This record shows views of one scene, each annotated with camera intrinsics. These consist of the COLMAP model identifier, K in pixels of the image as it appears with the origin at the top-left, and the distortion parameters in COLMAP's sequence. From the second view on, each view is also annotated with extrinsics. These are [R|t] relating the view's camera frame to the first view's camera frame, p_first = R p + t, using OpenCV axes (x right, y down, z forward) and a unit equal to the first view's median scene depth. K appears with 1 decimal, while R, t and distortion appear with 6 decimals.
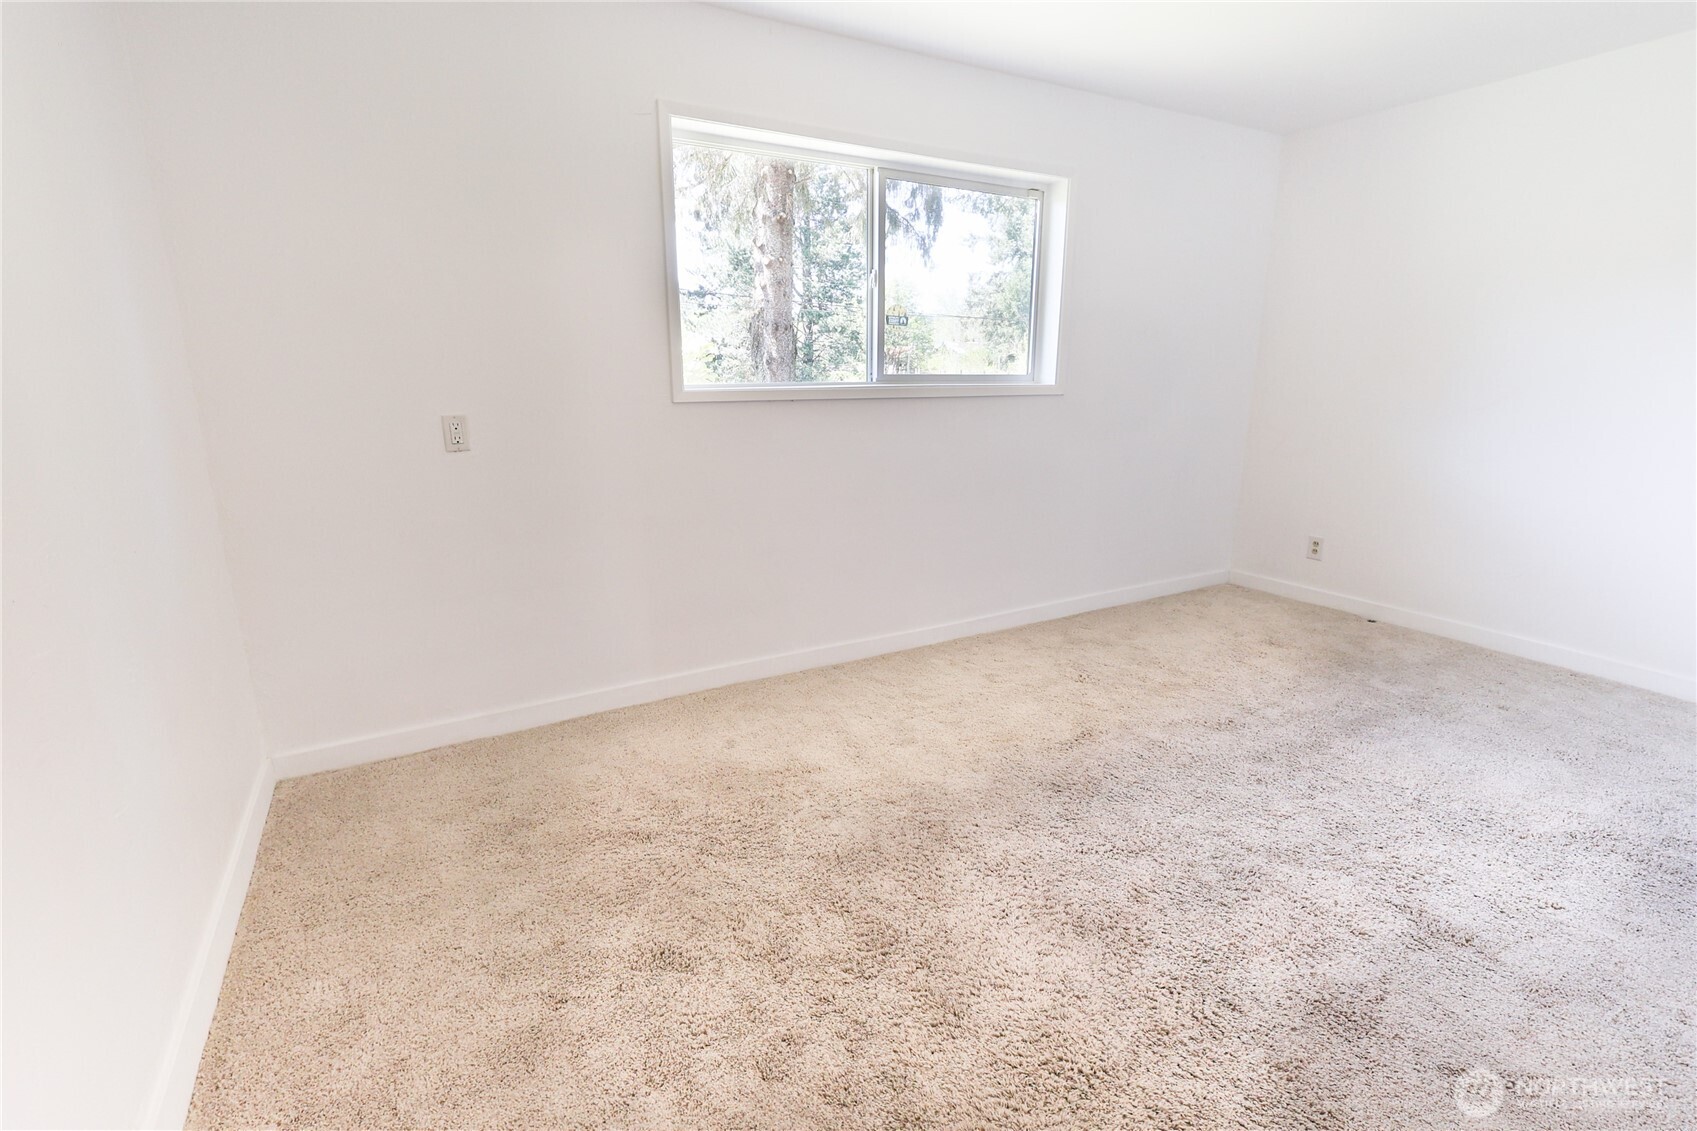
lens RADIAL K [[788.5, 0, 848.5], [0, 788.5, 565.5], [0, 0, 1]] dist [-0.001988, -0.000114]
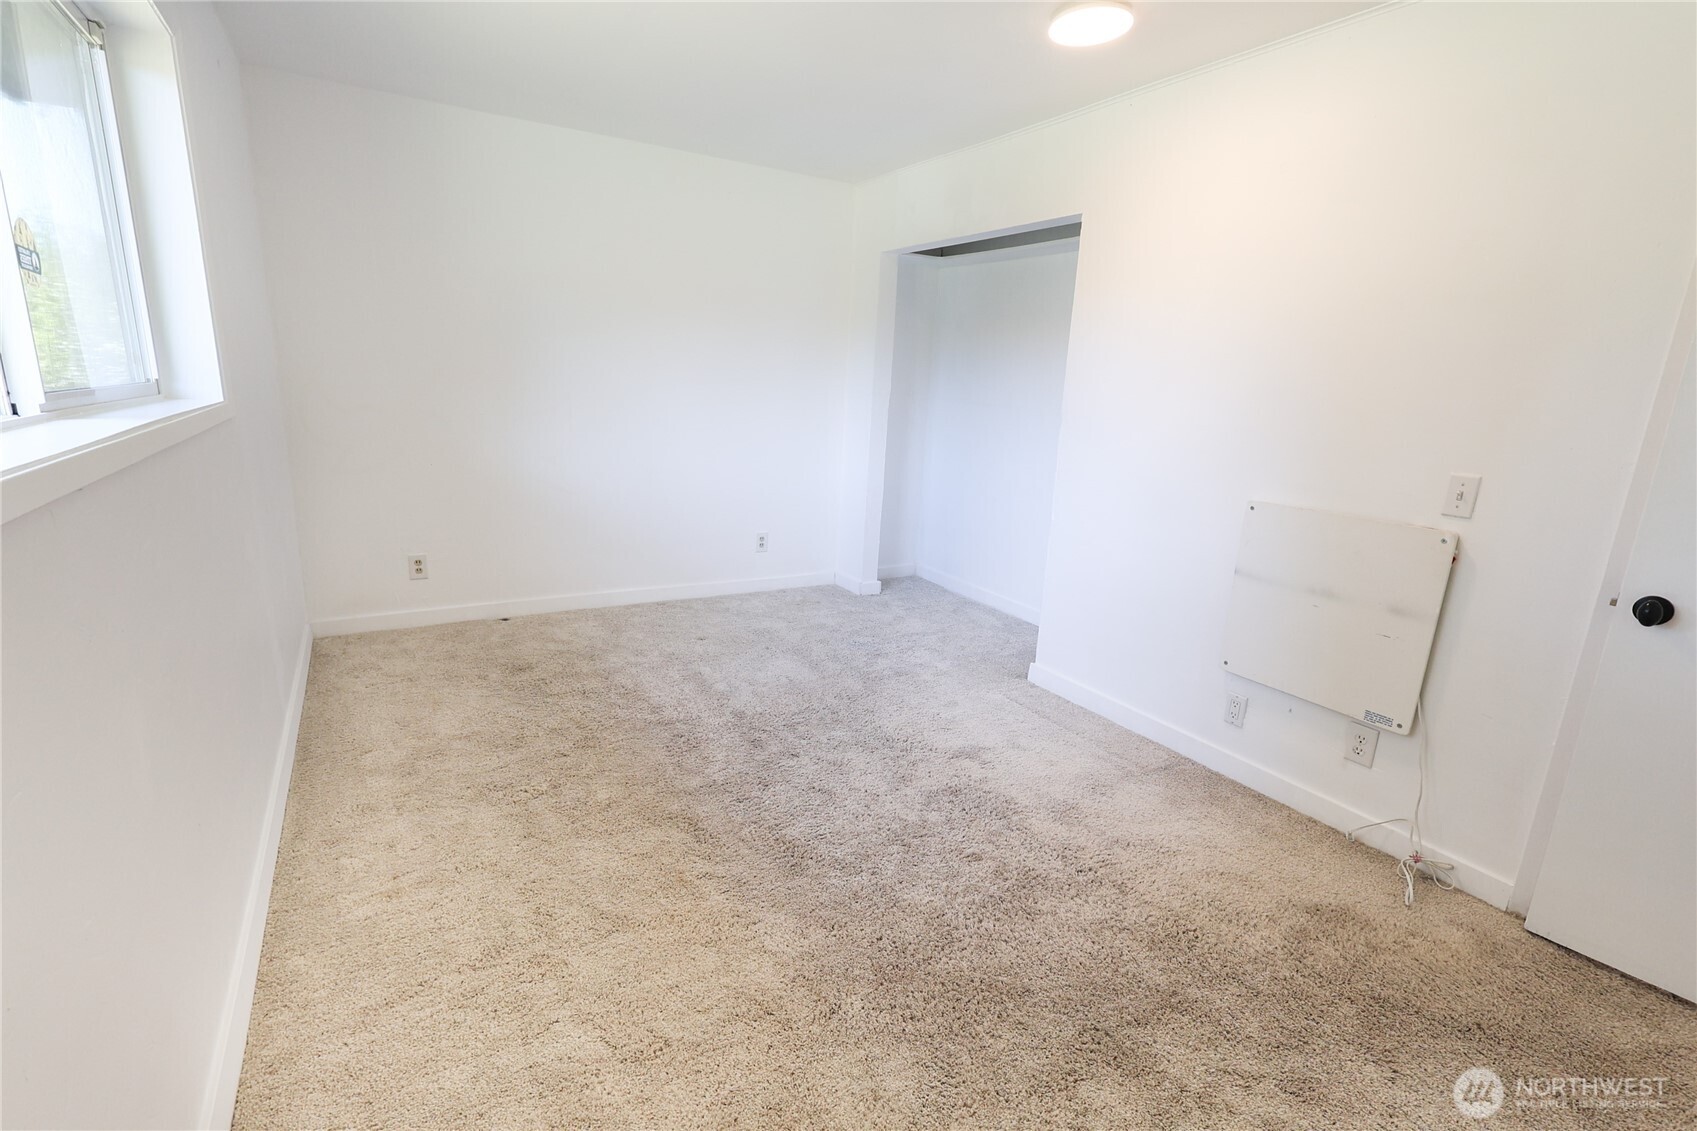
lens RADIAL K [[788.5, 0, 848.5], [0, 788.5, 565.5], [0, 0, 1]] dist [-0.001988, -0.000114]
pose [[-0.012177, -0.229965, 0.973123, -0.343872], [0.208126, 0.951298, 0.227412, -0.149401], [-0.978026, 0.205302, 0.036277, 0.574074]]
